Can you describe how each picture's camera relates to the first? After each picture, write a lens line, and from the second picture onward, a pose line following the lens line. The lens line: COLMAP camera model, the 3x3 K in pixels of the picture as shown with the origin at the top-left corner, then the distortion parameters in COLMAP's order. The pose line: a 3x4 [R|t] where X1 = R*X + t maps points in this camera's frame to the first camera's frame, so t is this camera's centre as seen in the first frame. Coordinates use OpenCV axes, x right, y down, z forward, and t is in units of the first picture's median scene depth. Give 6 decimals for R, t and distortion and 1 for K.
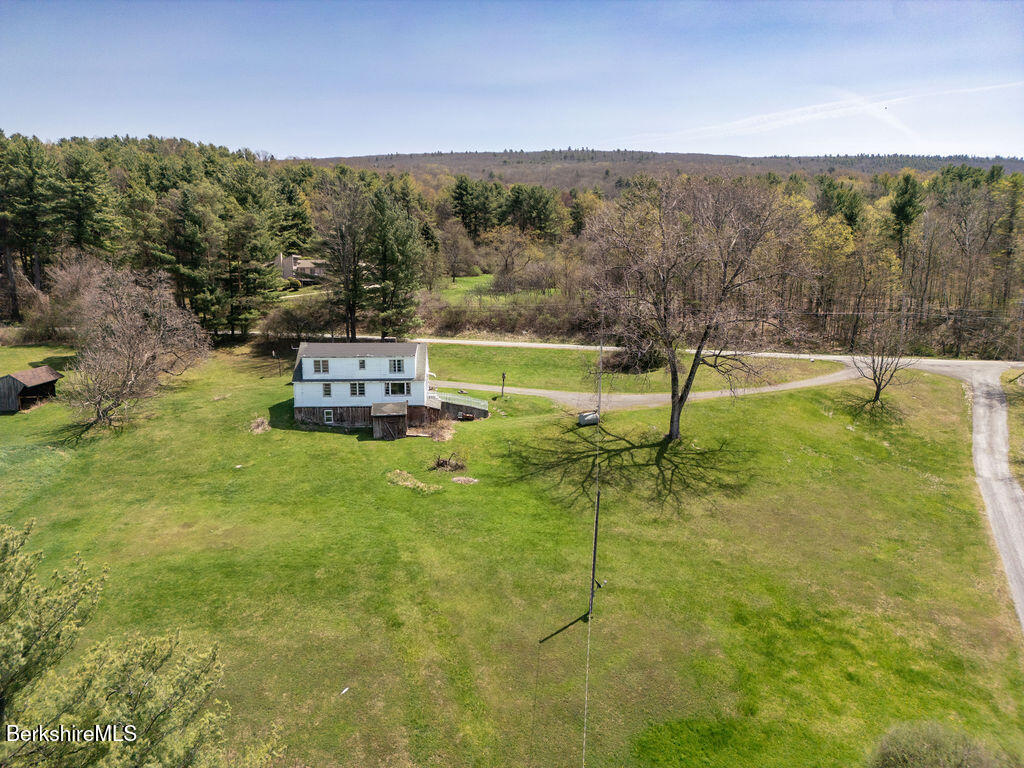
lens RADIAL K [[714.1, 0, 512.0], [0, 714.1, 384.0], [0, 0, 1]] dist [0.075652, -0.081347]
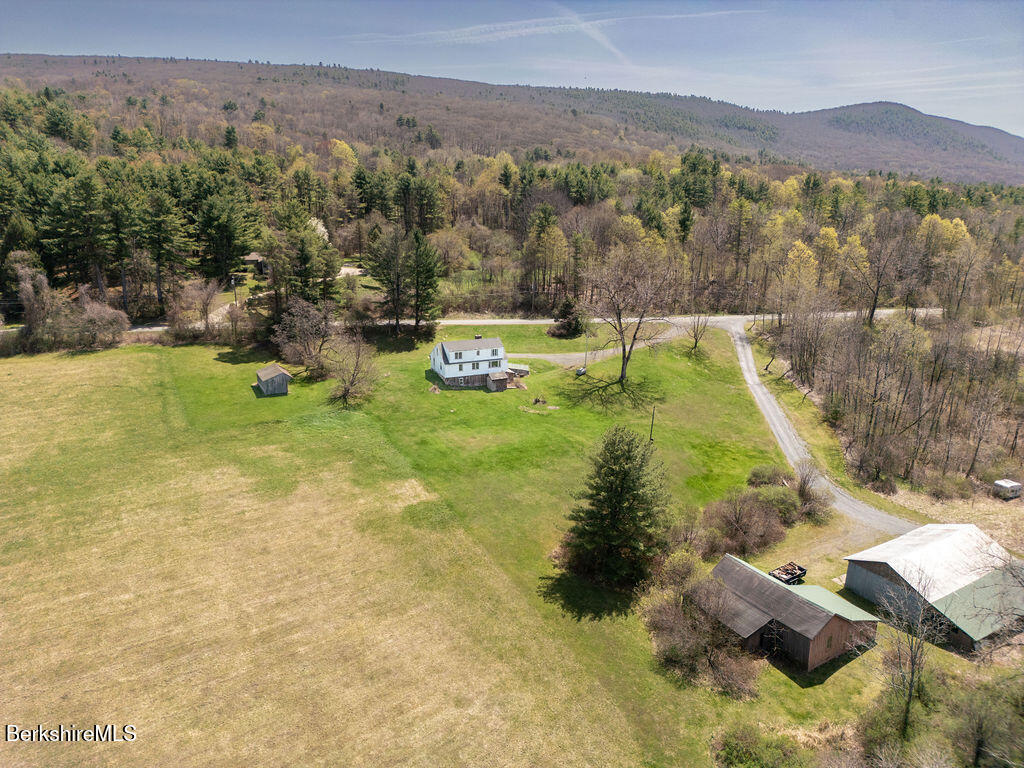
lens RADIAL K [[714.1, 0, 512.0], [0, 714.1, 384.0], [0, 0, 1]] dist [0.075652, -0.081347]
pose [[0.939229, -0.084501, 0.332729, -0.755505], [0.045547, 0.991337, 0.123192, -0.173313], [-0.340256, -0.100550, 0.934941, -0.799488]]
